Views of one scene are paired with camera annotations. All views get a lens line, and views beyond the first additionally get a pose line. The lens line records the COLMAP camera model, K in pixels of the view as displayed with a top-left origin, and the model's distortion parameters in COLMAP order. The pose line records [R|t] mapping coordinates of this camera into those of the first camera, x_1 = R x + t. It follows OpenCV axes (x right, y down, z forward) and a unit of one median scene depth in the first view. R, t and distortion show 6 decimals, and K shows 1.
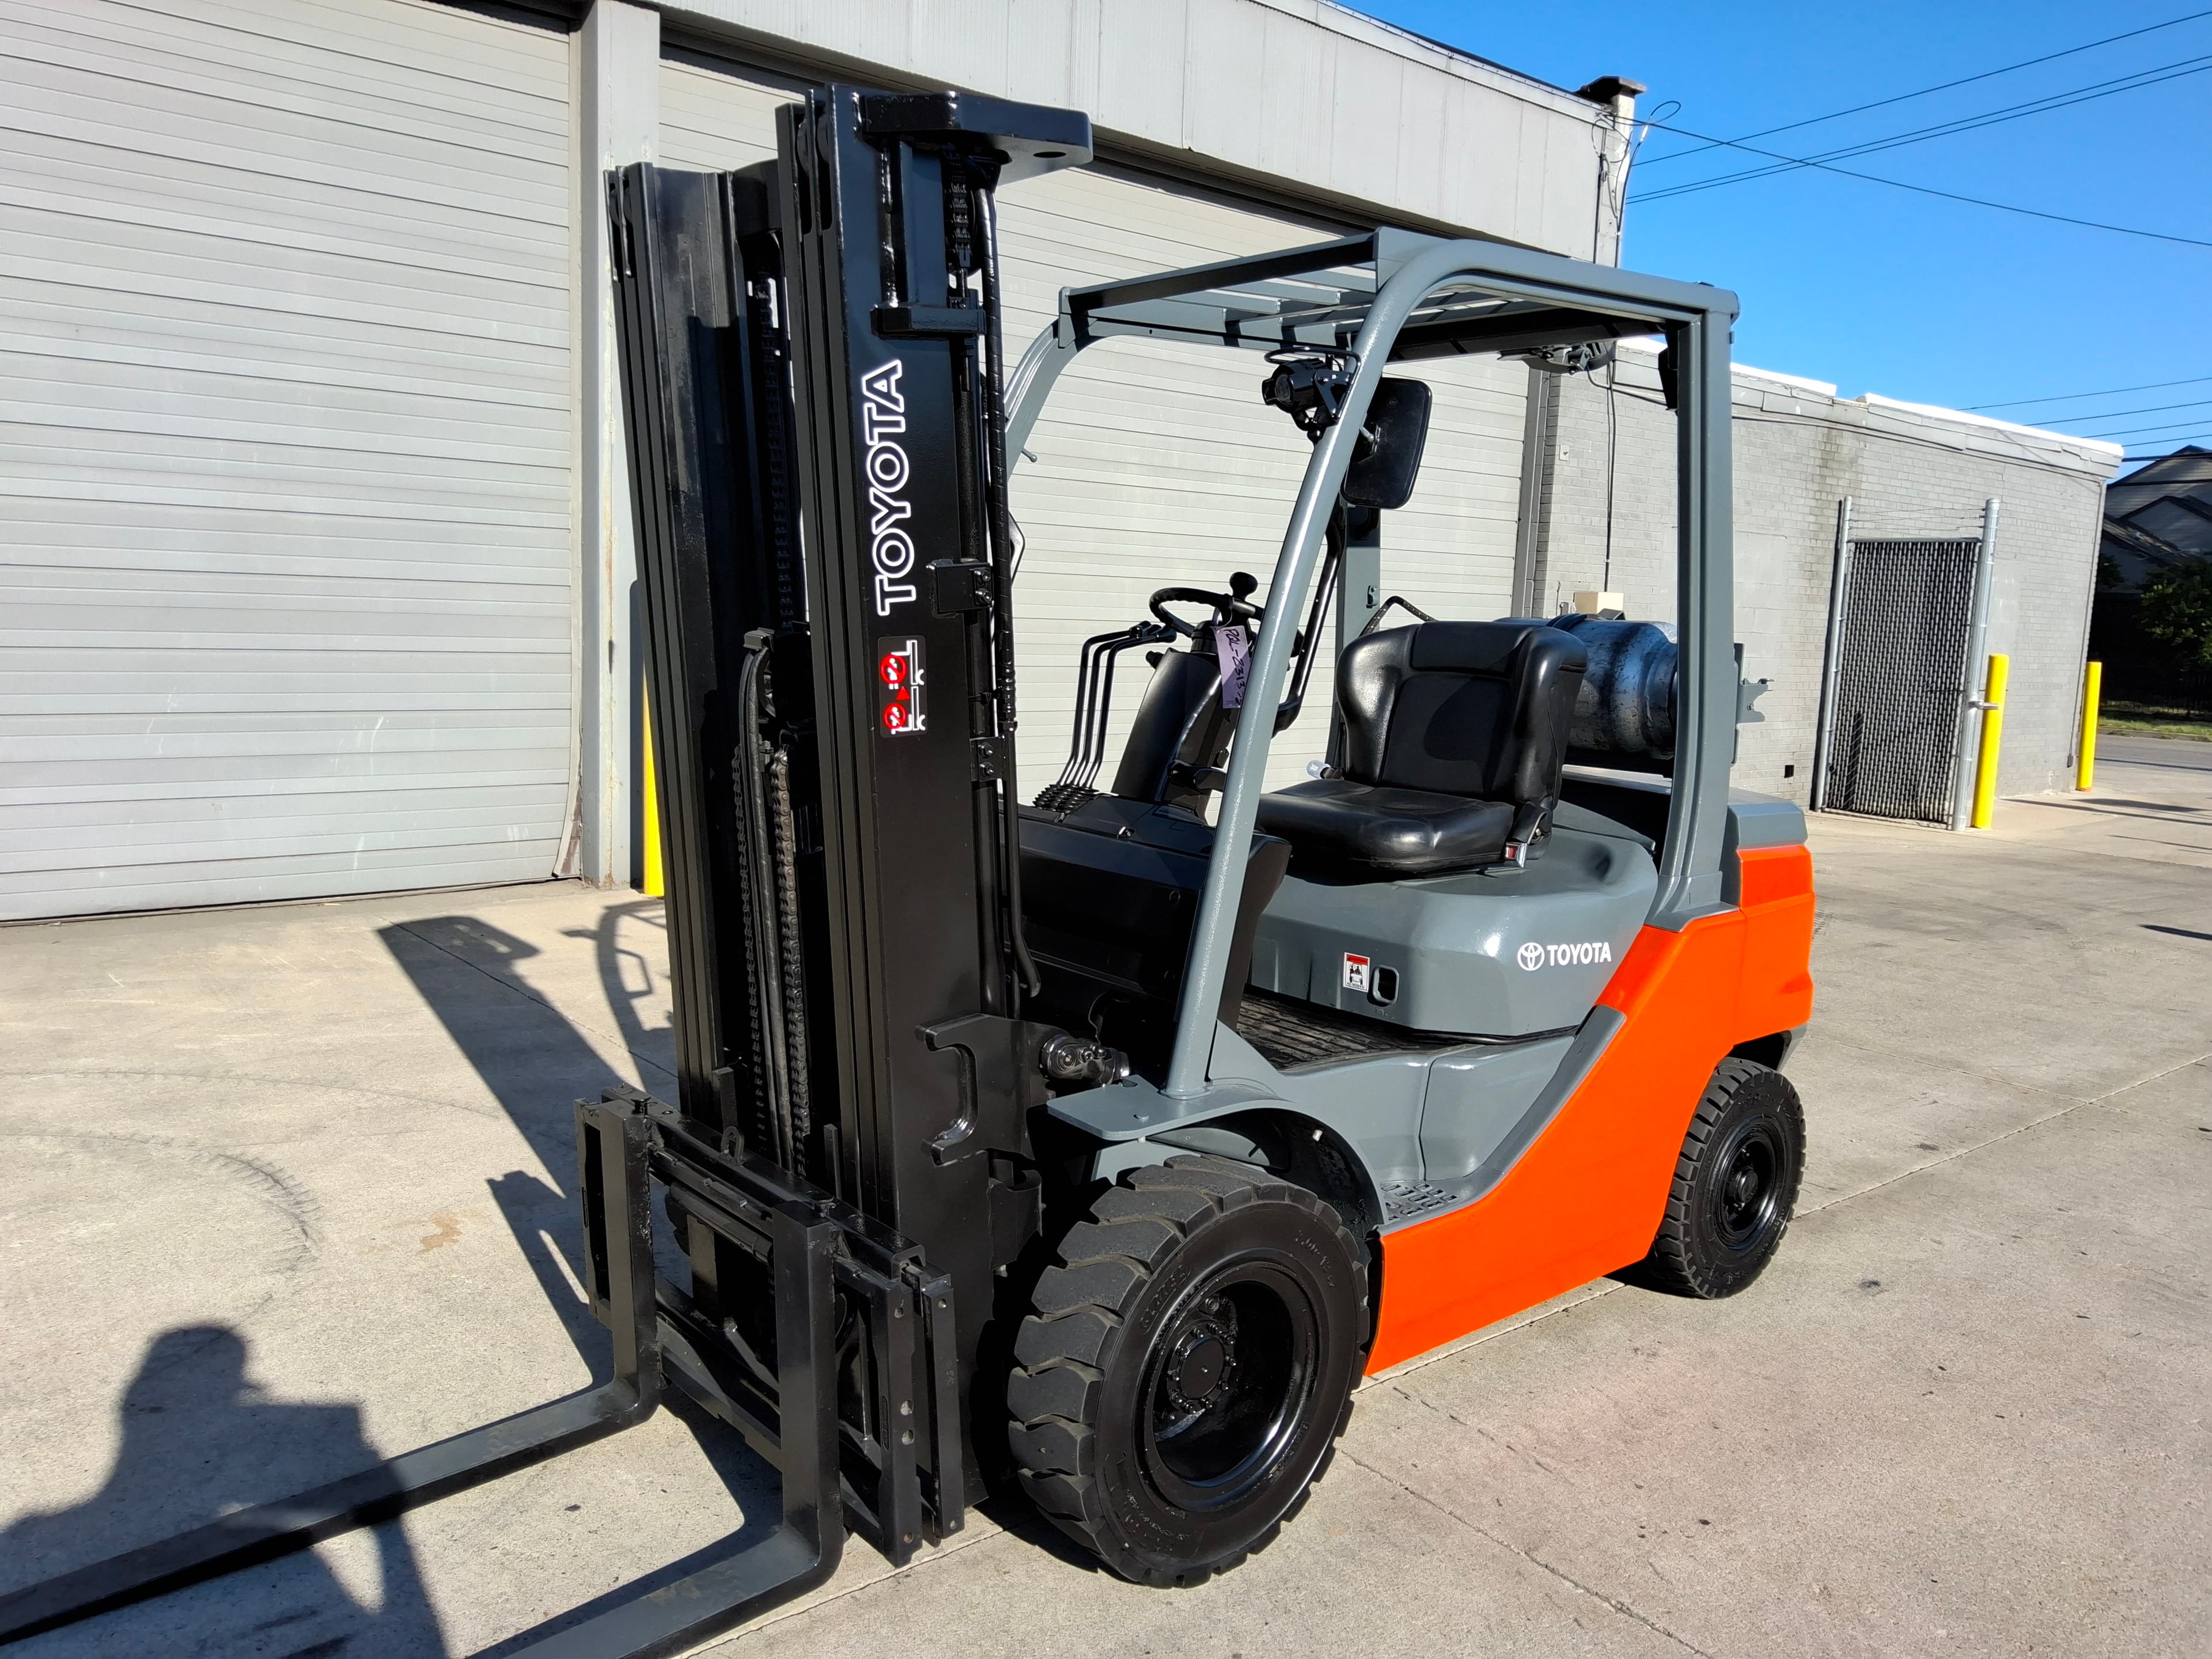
lens RADIAL K [[1684.0, 0, 1093.2], [0, 1684.0, 836.0], [0, 0, 1]] dist [0.025439, -0.051444]
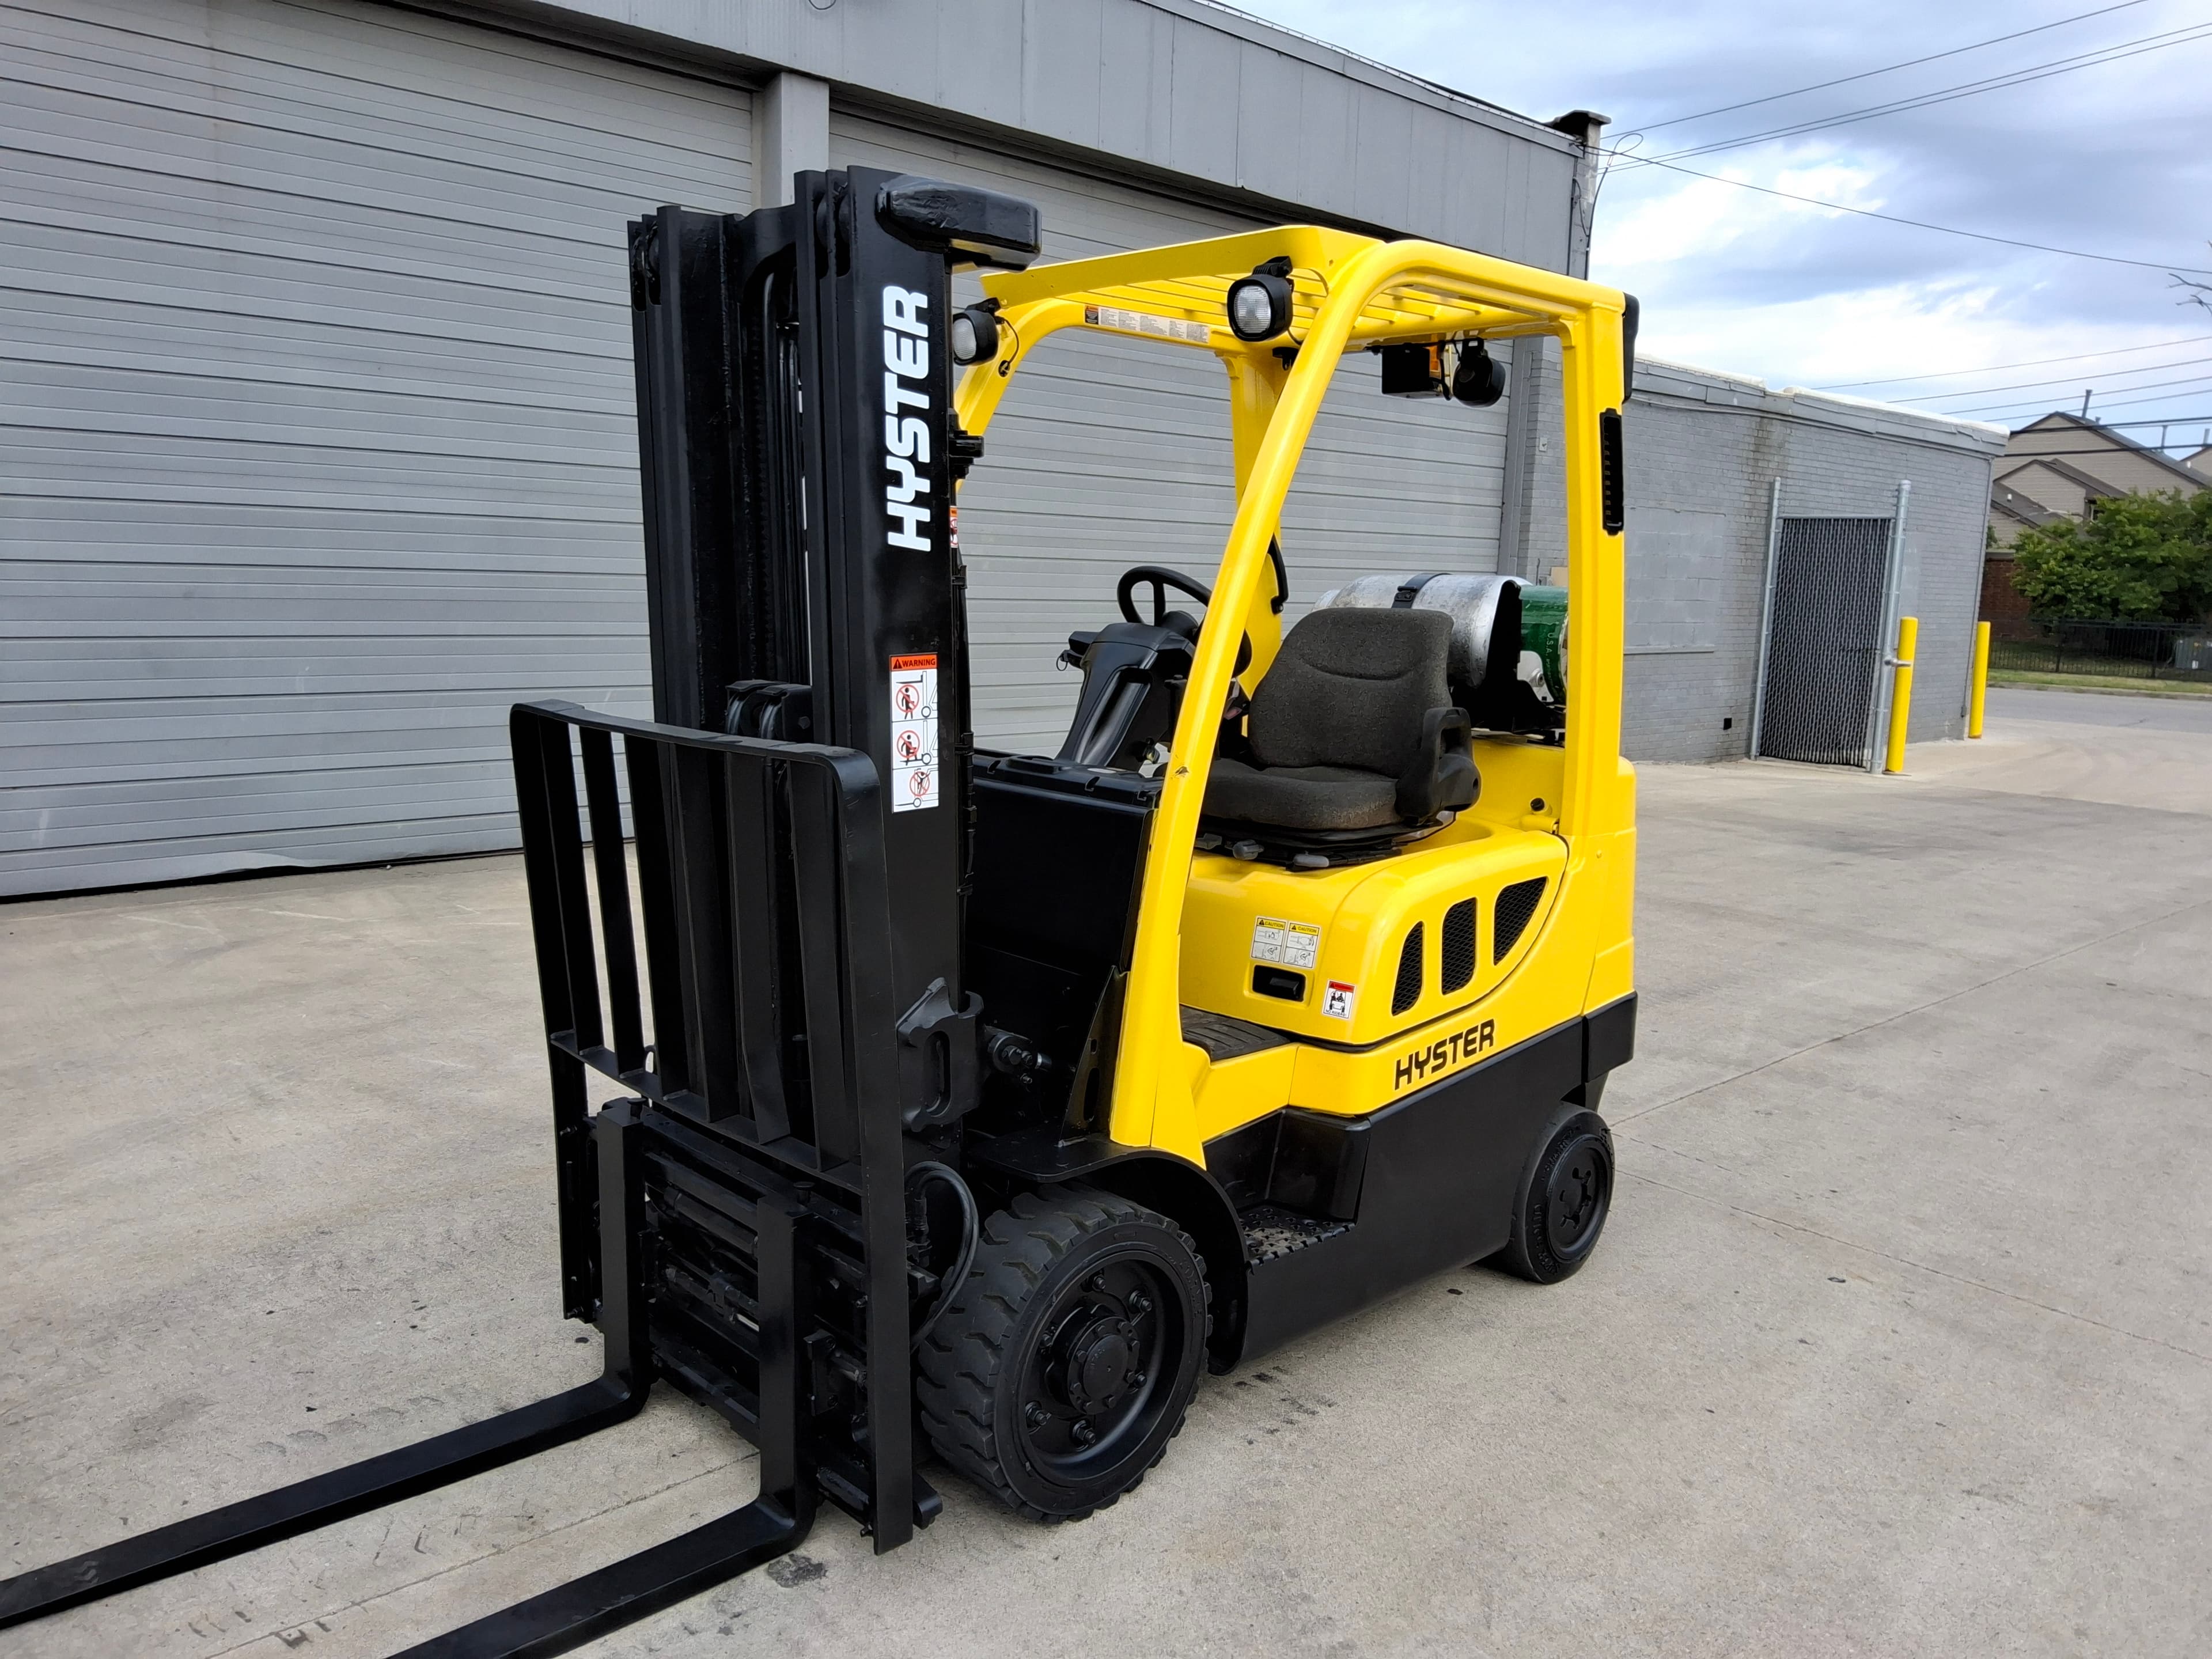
lens RADIAL K [[1684.0, 0, 1100.3], [0, 1684.0, 842.9], [0, 0, 1]] dist [0.025439, -0.051444]
pose [[0.997851, -0.019364, 0.062593, -0.092902], [0.017881, 0.999548, 0.024174, 0.007511], [-0.063033, -0.023003, 0.997746, -0.117153]]
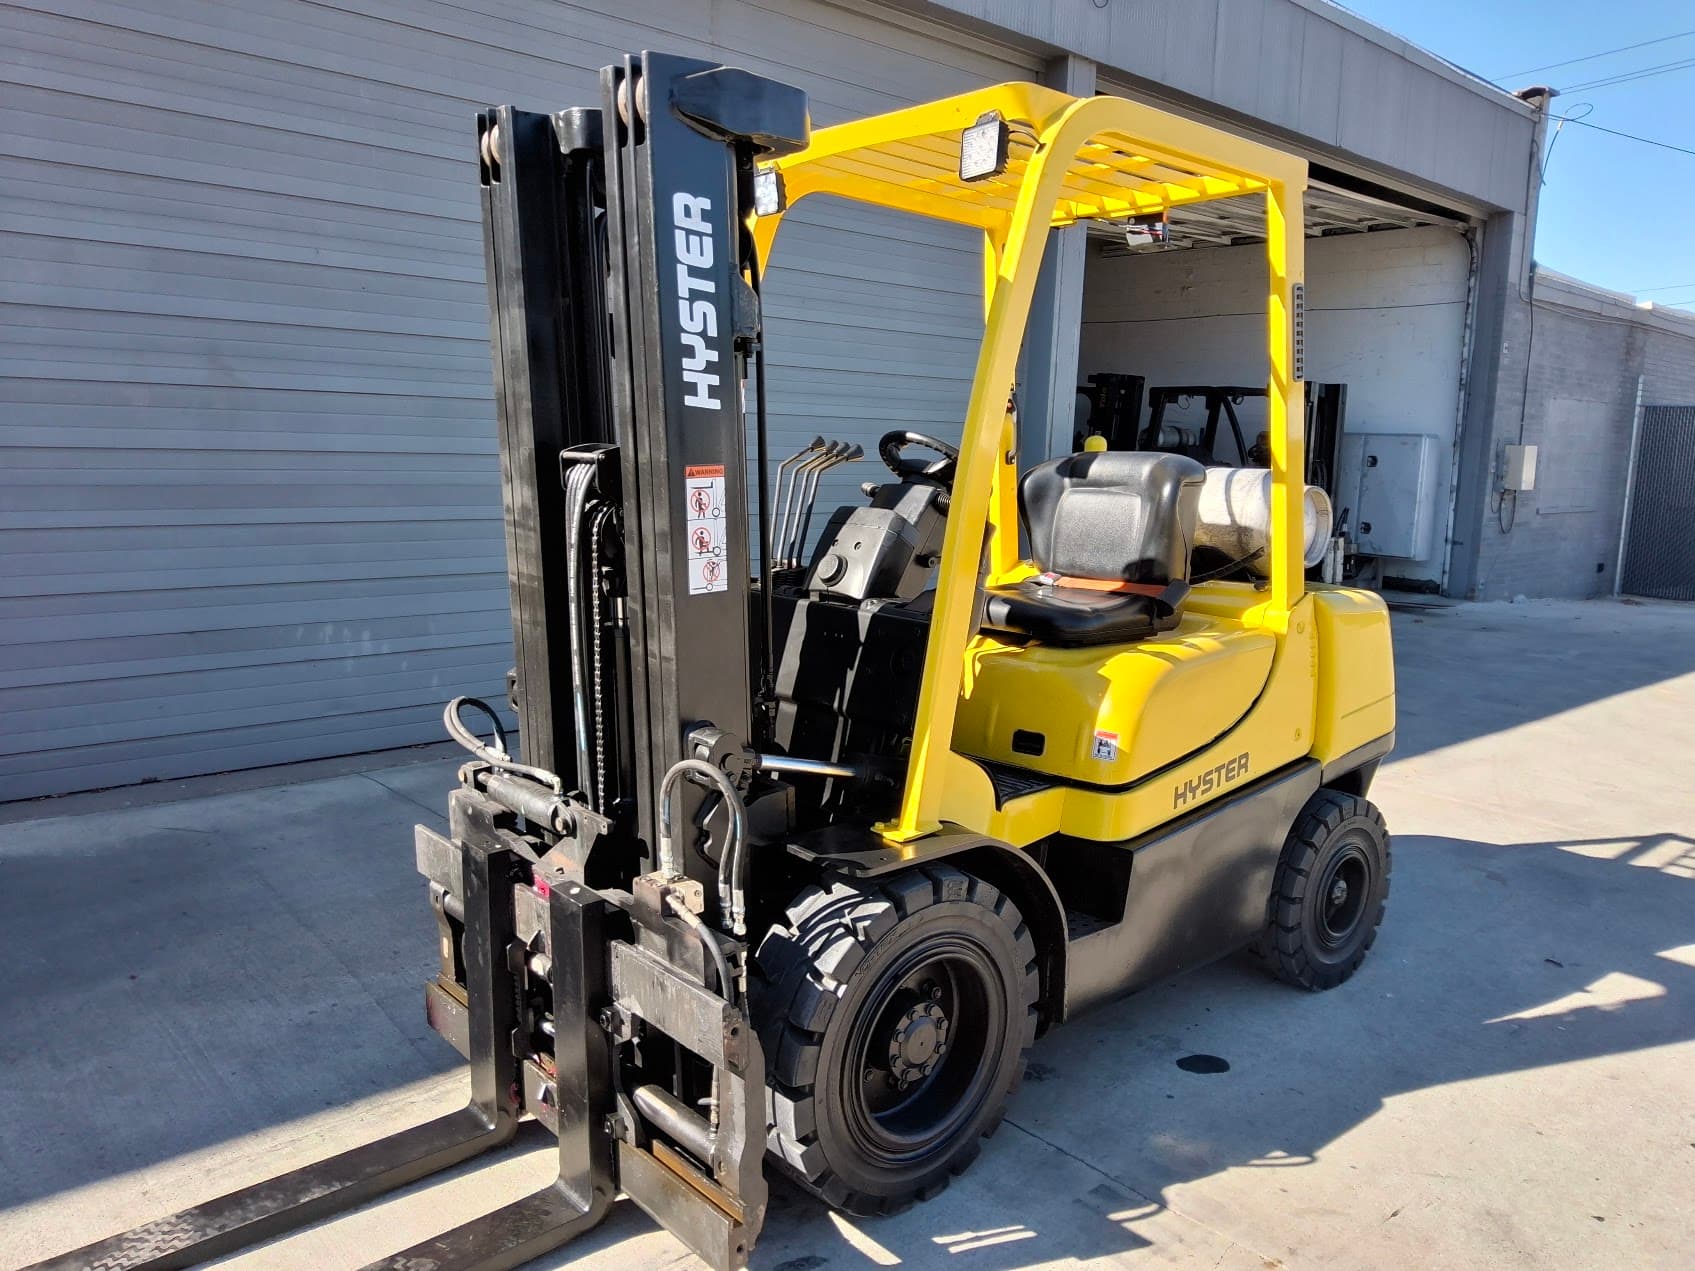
lens RADIAL K [[1290.4, 0, 843.8], [0, 1290.4, 646.7], [0, 0, 1]] dist [0.025439, -0.051444]
pose [[0.999098, -0.024051, 0.035009, -0.320791], [0.023521, 0.999604, 0.015468, -0.005350], [-0.035367, -0.014630, 0.999267, -0.076069]]
